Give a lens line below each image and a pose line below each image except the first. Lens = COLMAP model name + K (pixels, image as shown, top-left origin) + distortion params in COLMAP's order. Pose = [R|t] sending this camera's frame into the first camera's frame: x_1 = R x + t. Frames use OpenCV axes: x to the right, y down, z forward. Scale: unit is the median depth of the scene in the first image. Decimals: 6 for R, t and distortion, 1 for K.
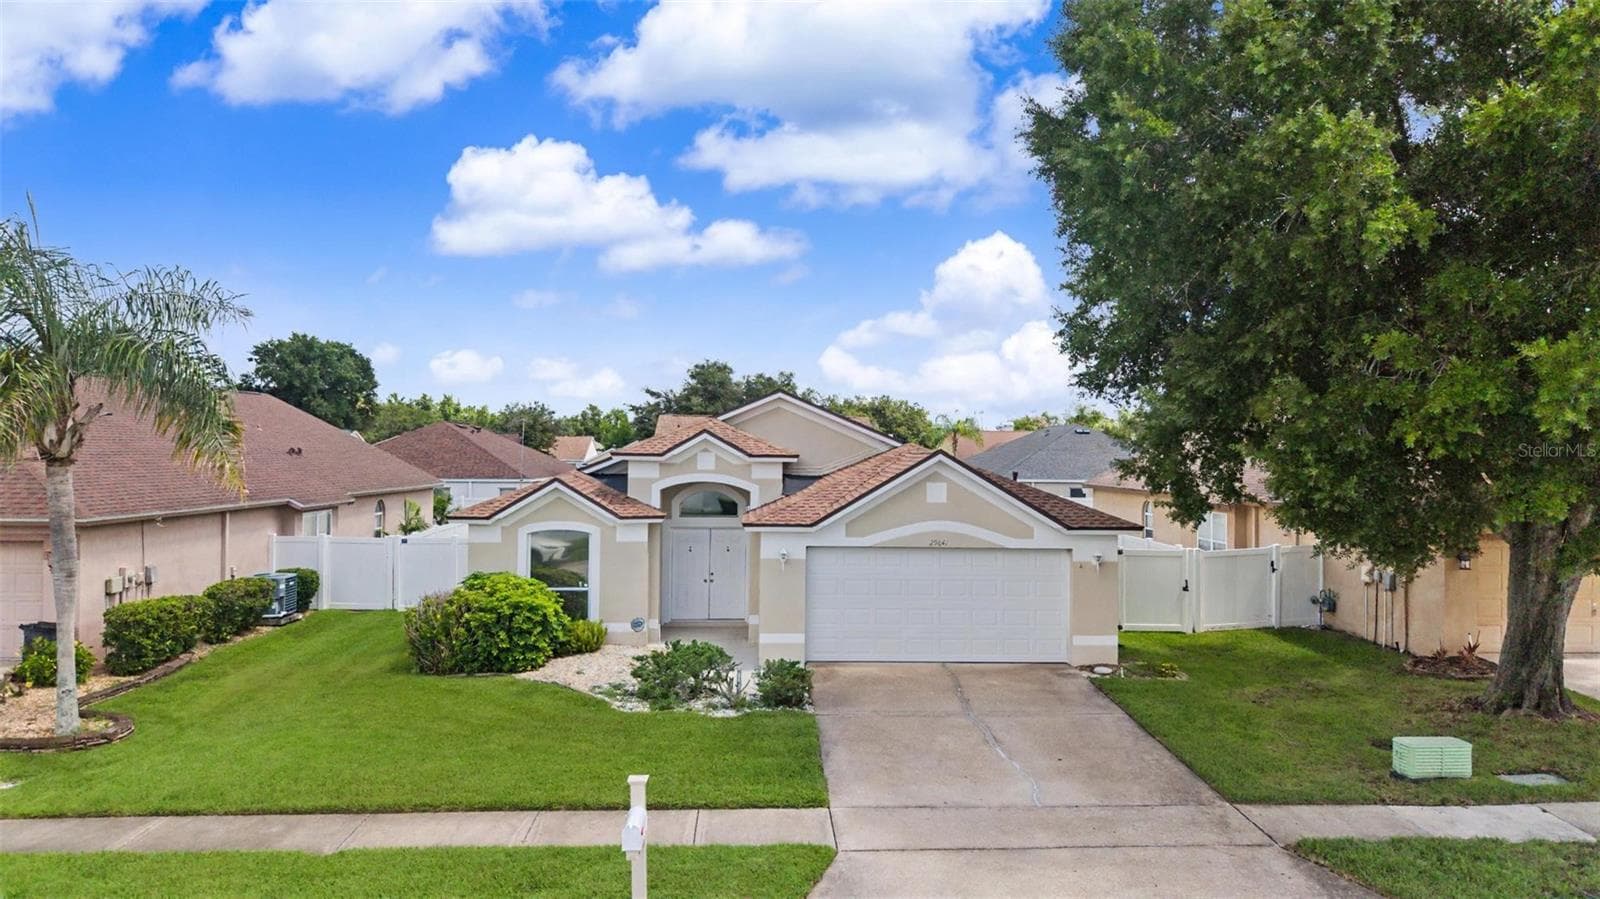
lens RADIAL K [[1056.1, 0, 800.0], [0, 1056.1, 449.5], [0, 0, 1]] dist [0.067463, -0.091880]
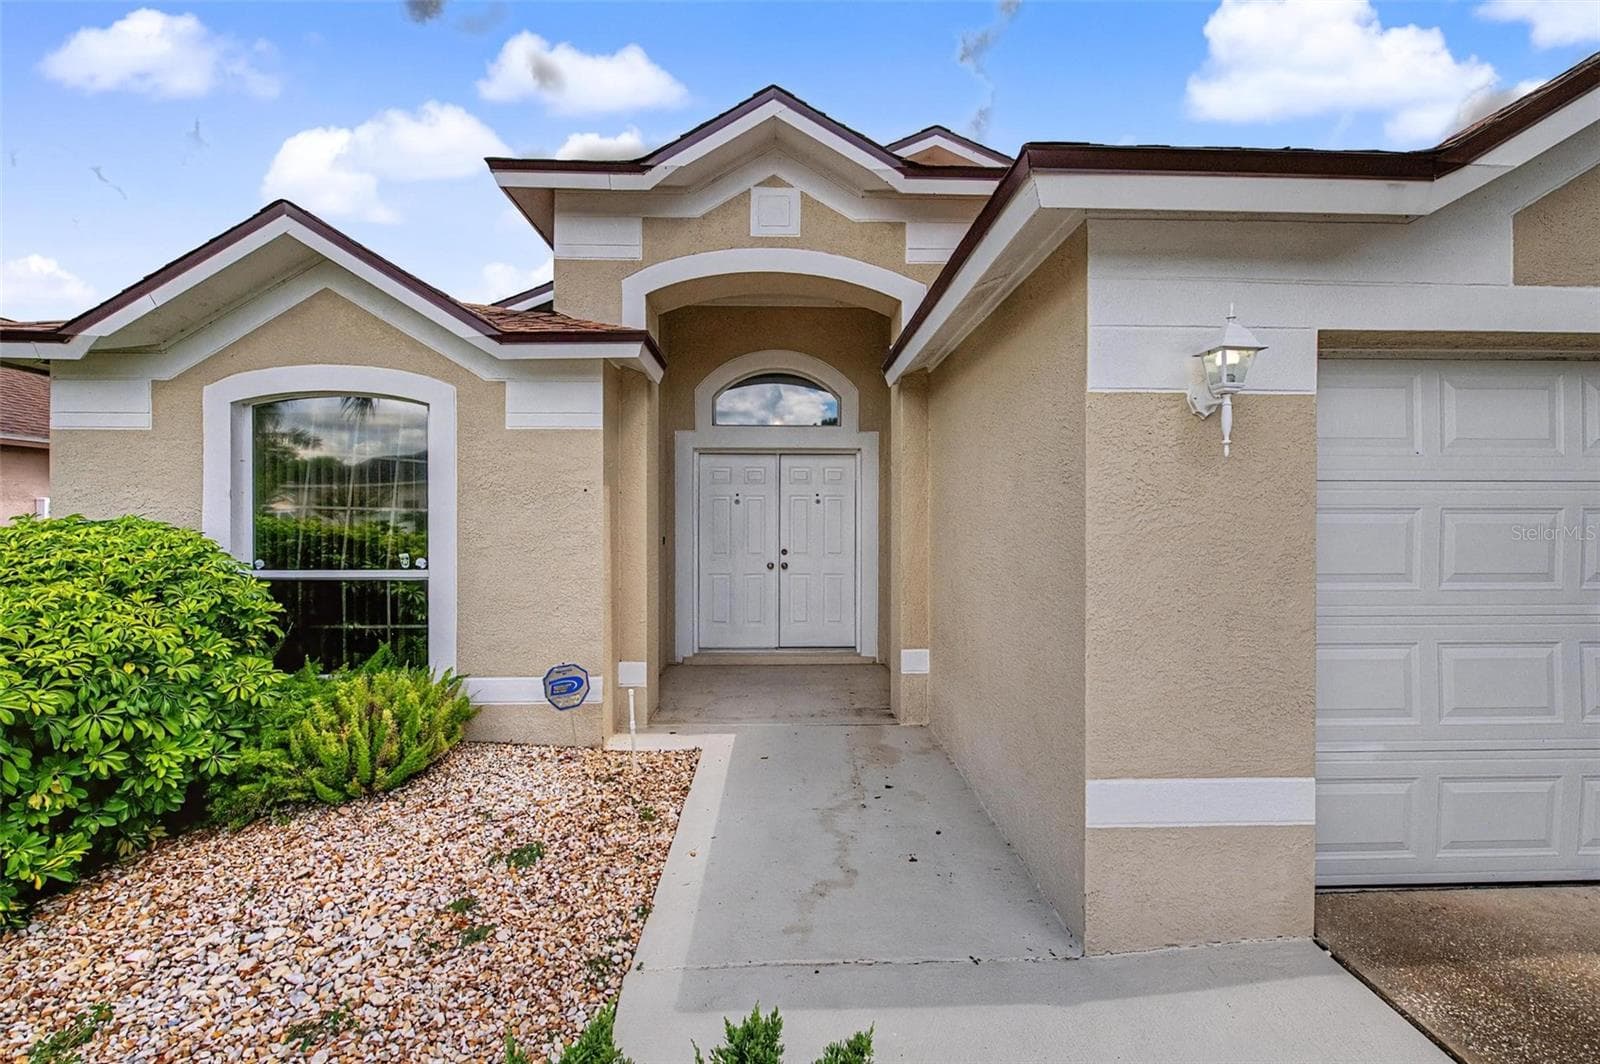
lens RADIAL K [[634.6, 0, 794.0], [0, 634.6, 521.0], [0, 0, 1]] dist [0.001167, -0.000002]
pose [[0.999686, -0.005042, -0.024555, -0.086623], [0.005342, 0.999912, 0.012165, 0.123572], [0.024492, -0.012292, 0.999624, 0.875815]]
